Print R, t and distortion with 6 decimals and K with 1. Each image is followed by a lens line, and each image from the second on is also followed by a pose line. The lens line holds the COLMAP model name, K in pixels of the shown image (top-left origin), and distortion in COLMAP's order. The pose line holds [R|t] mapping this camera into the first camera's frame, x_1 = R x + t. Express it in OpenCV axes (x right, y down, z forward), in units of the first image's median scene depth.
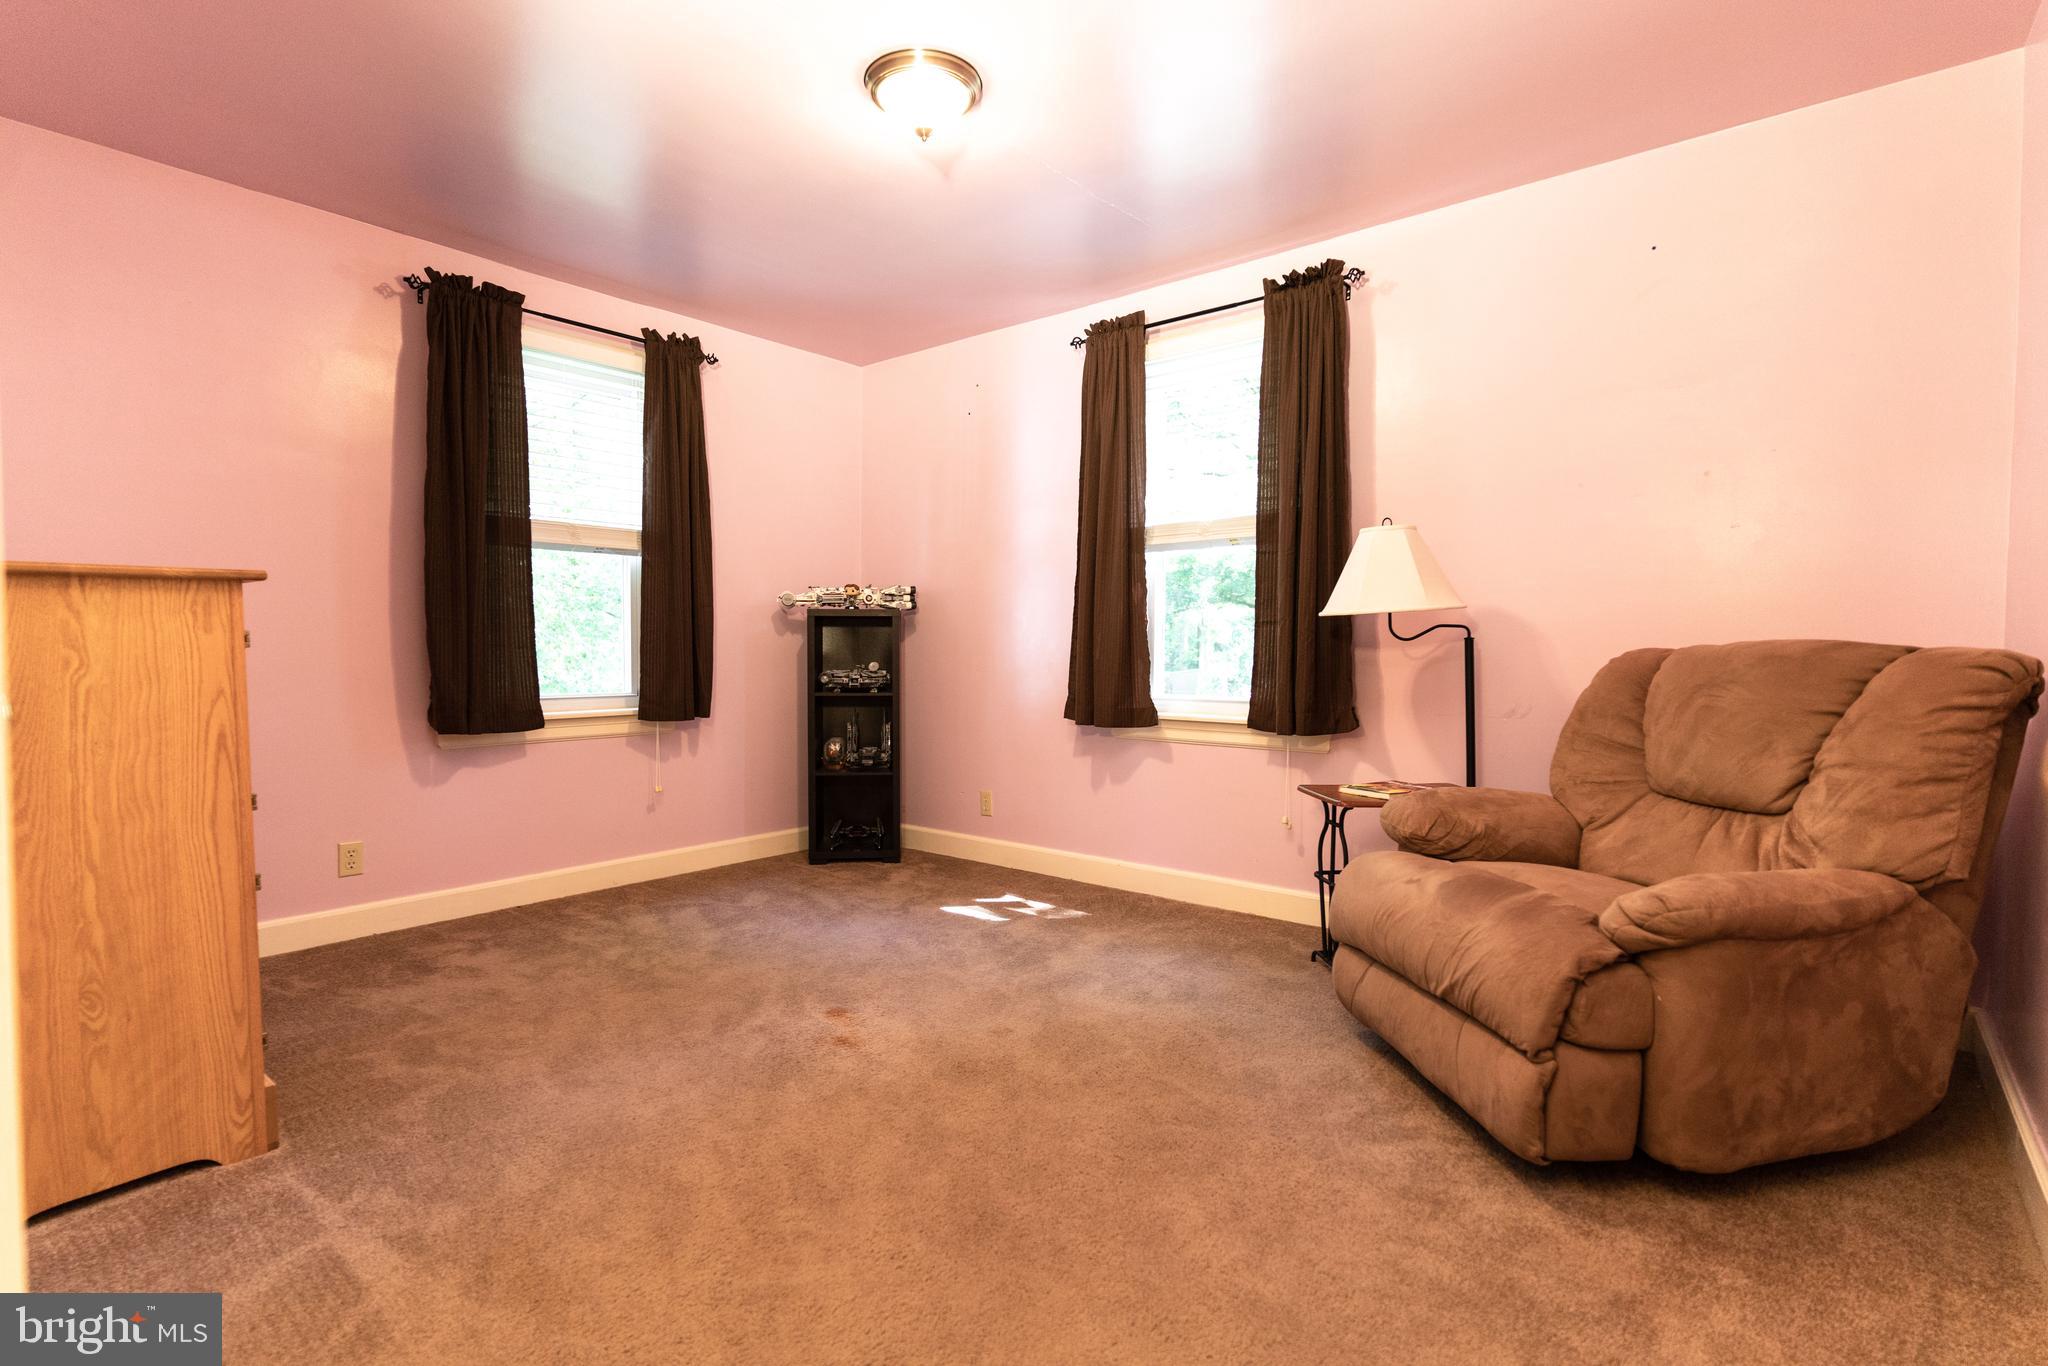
lens RADIAL K [[968.7, 0, 1024.0], [0, 968.7, 683.0], [0, 0, 1]] dist [0.000293, 0.001147]
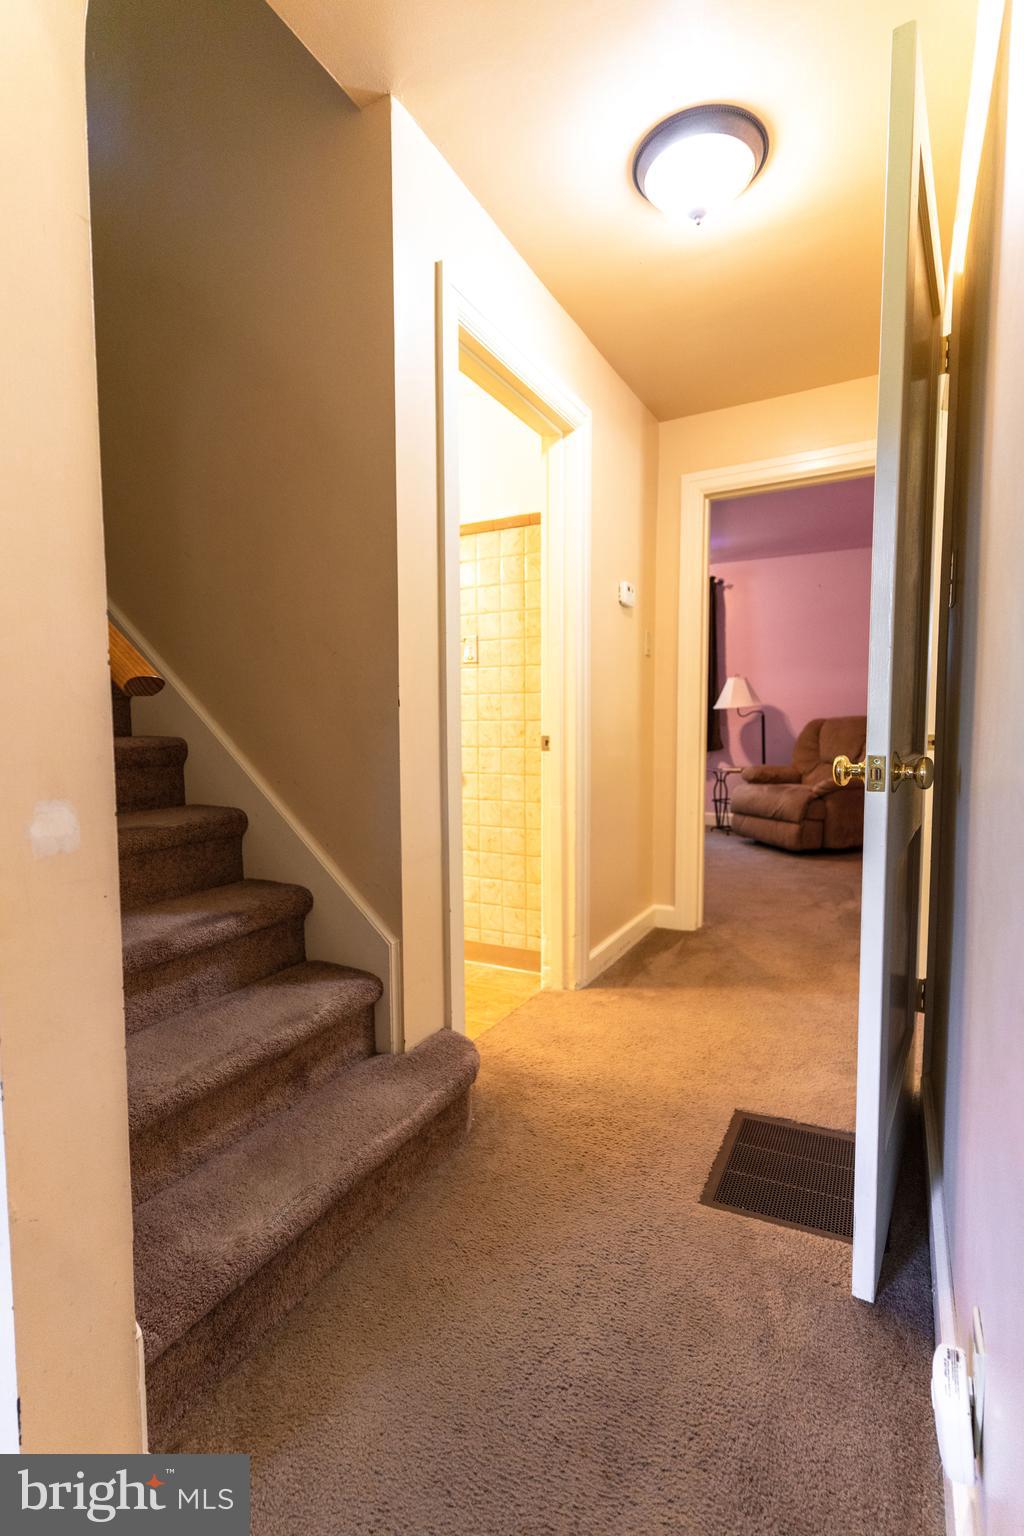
lens RADIAL K [[726.6, 0, 512.0], [0, 726.6, 768.0], [0, 0, 1]] dist [0.000293, 0.001147]
pose [[0.981125, -0.029760, 0.191070, -0.840737], [0.025418, 0.999361, 0.025135, 0.043558], [-0.191696, -0.019804, 0.981254, -1.195088]]
